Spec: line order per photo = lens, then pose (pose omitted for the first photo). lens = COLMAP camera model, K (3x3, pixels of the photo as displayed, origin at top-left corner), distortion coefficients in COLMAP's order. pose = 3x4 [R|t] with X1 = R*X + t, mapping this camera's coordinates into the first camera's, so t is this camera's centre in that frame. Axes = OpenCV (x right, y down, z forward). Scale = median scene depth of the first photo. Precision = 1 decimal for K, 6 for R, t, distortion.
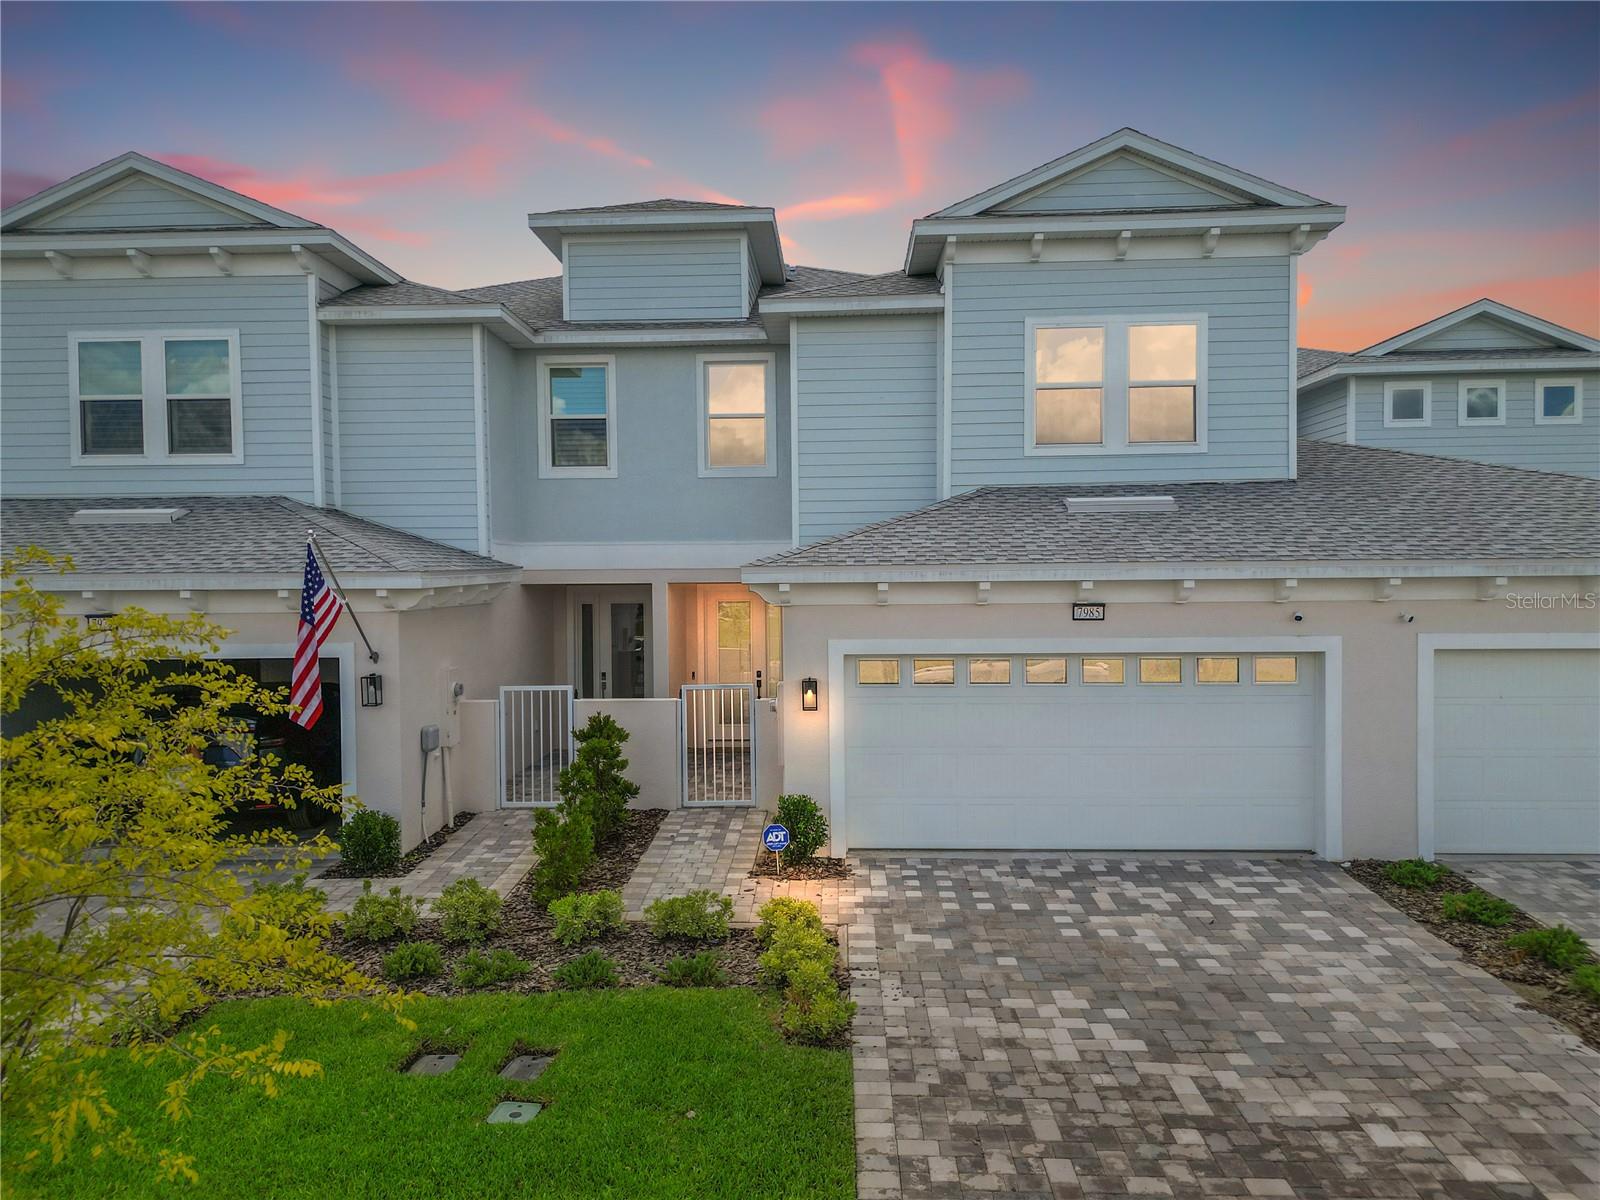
lens RADIAL K [[1127.2, 0, 800.0], [0, 1127.2, 600.0], [0, 0, 1]] dist [0.057928, -0.040433]
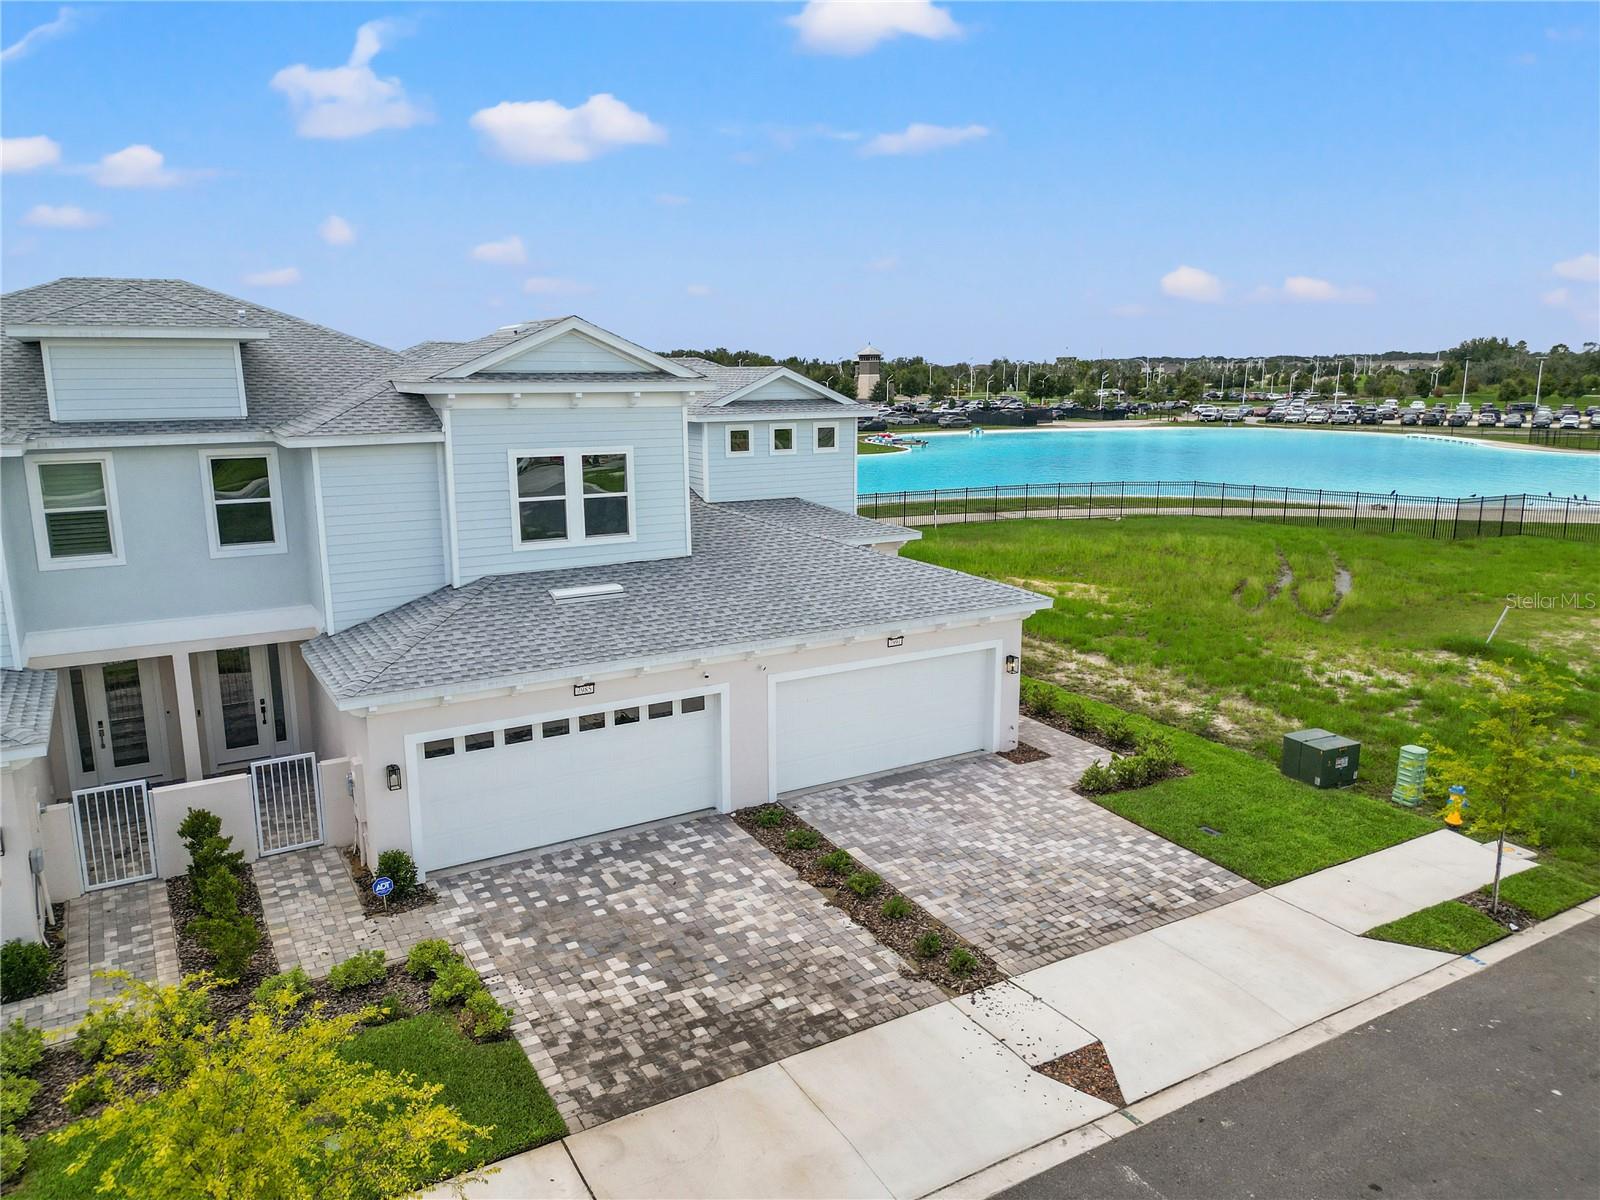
lens RADIAL K [[1127.2, 0, 800.0], [0, 1127.2, 600.0], [0, 0, 1]] dist [0.057928, -0.040433]
pose [[0.840407, -0.102565, 0.532162, -0.401461], [0.011616, 0.985112, 0.171519, -0.500488], [-0.541831, -0.137964, 0.829087, -0.532825]]
